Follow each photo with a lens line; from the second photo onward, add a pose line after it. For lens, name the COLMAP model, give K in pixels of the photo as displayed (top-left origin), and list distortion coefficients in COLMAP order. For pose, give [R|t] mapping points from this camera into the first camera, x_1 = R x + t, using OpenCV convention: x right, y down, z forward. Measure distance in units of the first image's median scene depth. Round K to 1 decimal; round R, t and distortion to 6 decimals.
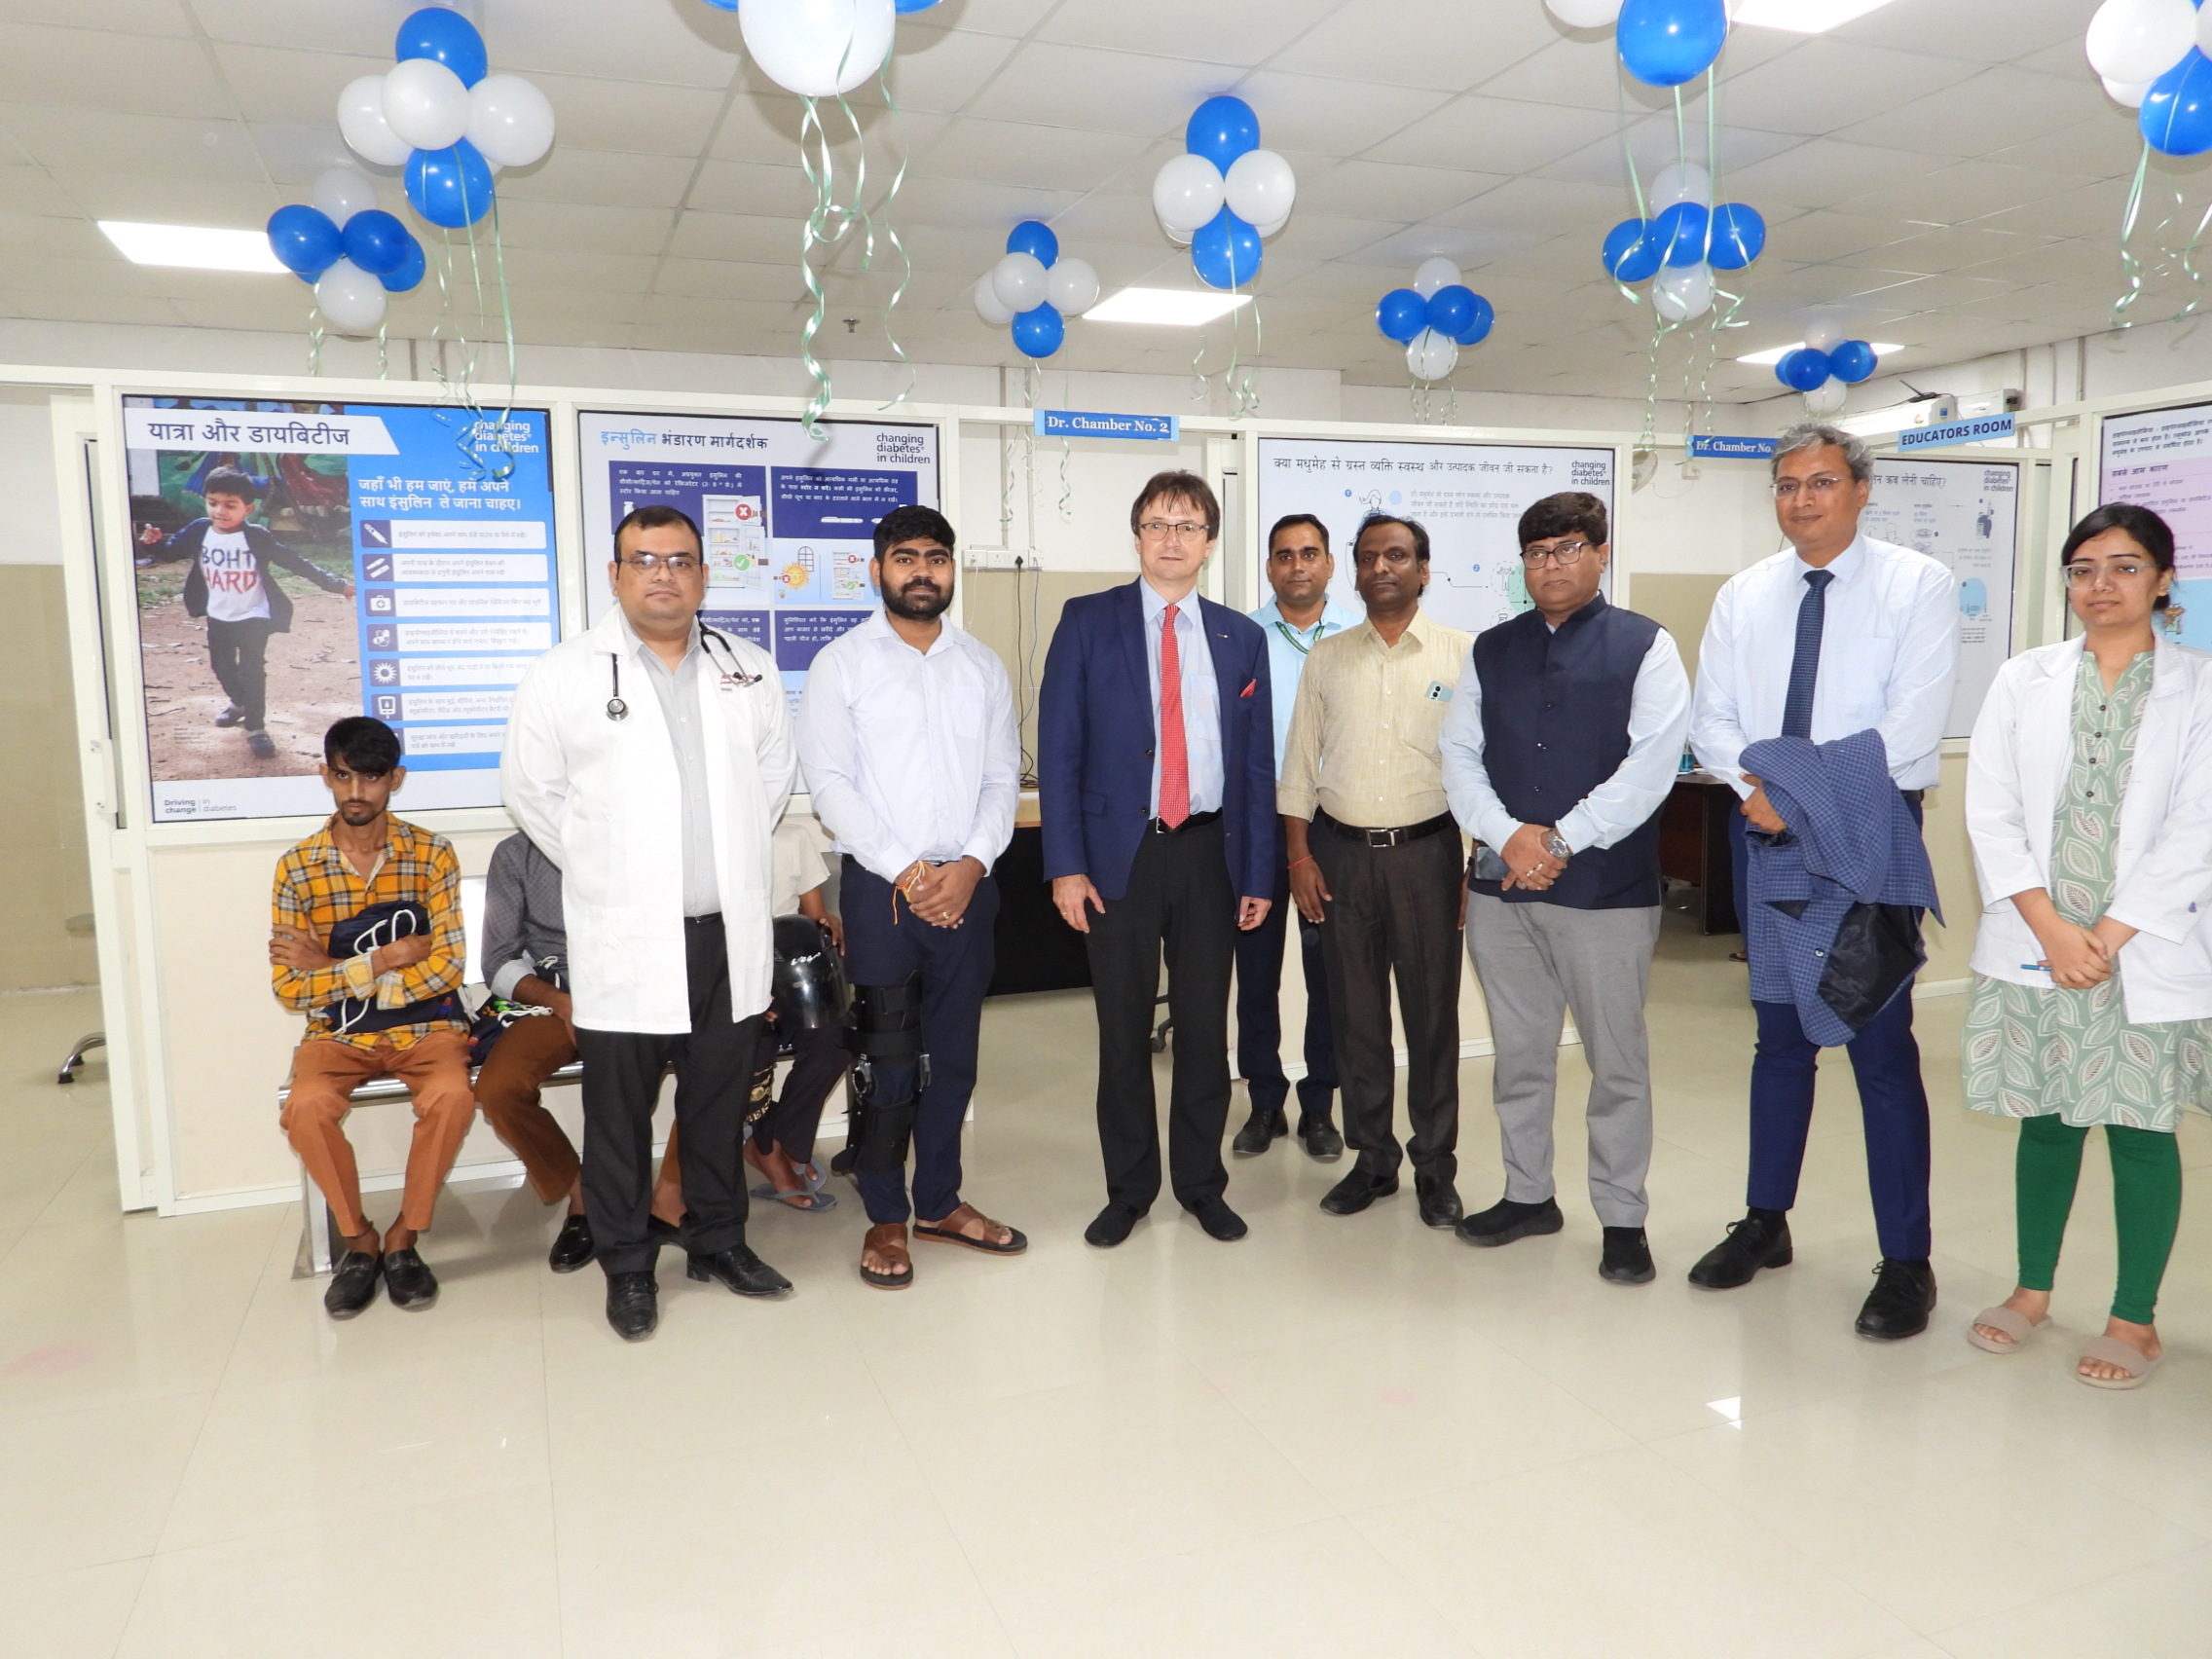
lens RADIAL K [[1617.0, 0, 1106.0], [0, 1617.0, 829.5], [0, 0, 1]] dist [0.005189, 0.003948]
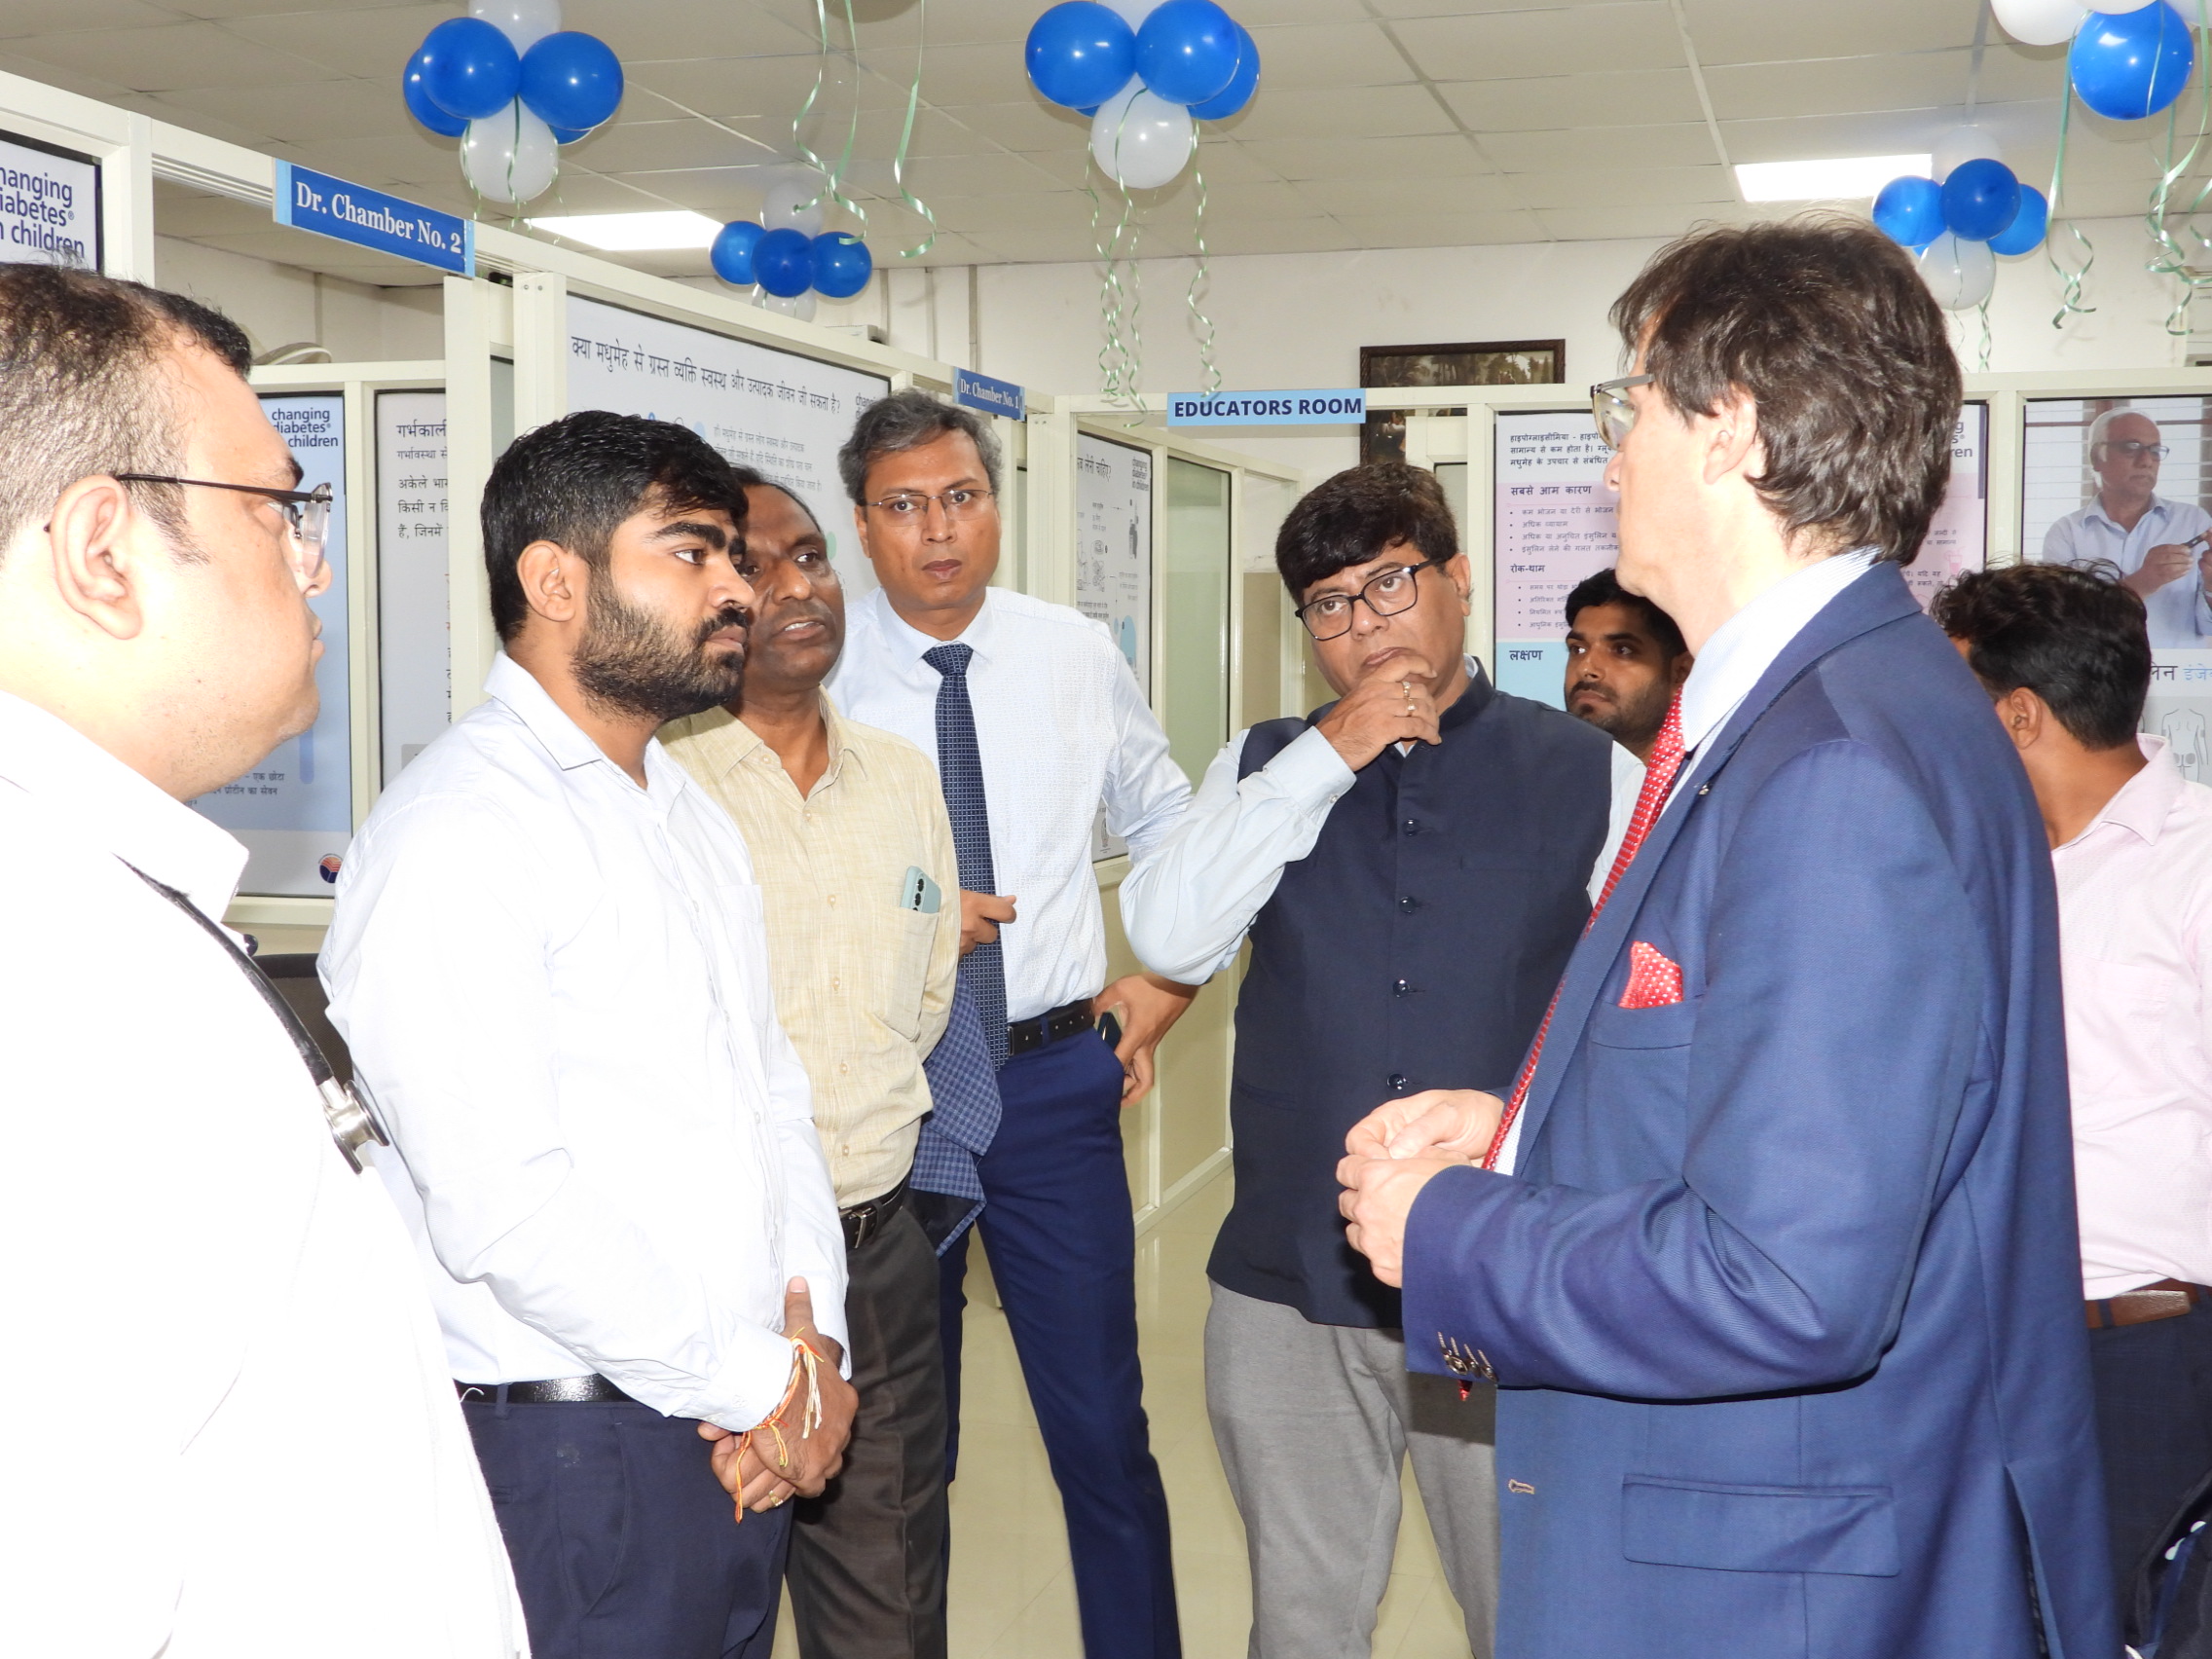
lens RADIAL K [[2625.7, 0, 1072.0], [0, 2625.7, 860.5], [0, 0, 1]] dist [-0.038864, 0.054868]
pose [[0.625291, -0.043024, 0.779205, -0.457892], [0.074098, 0.997241, -0.004398, -0.068921], [-0.776866, 0.060488, 0.626754, 0.462736]]
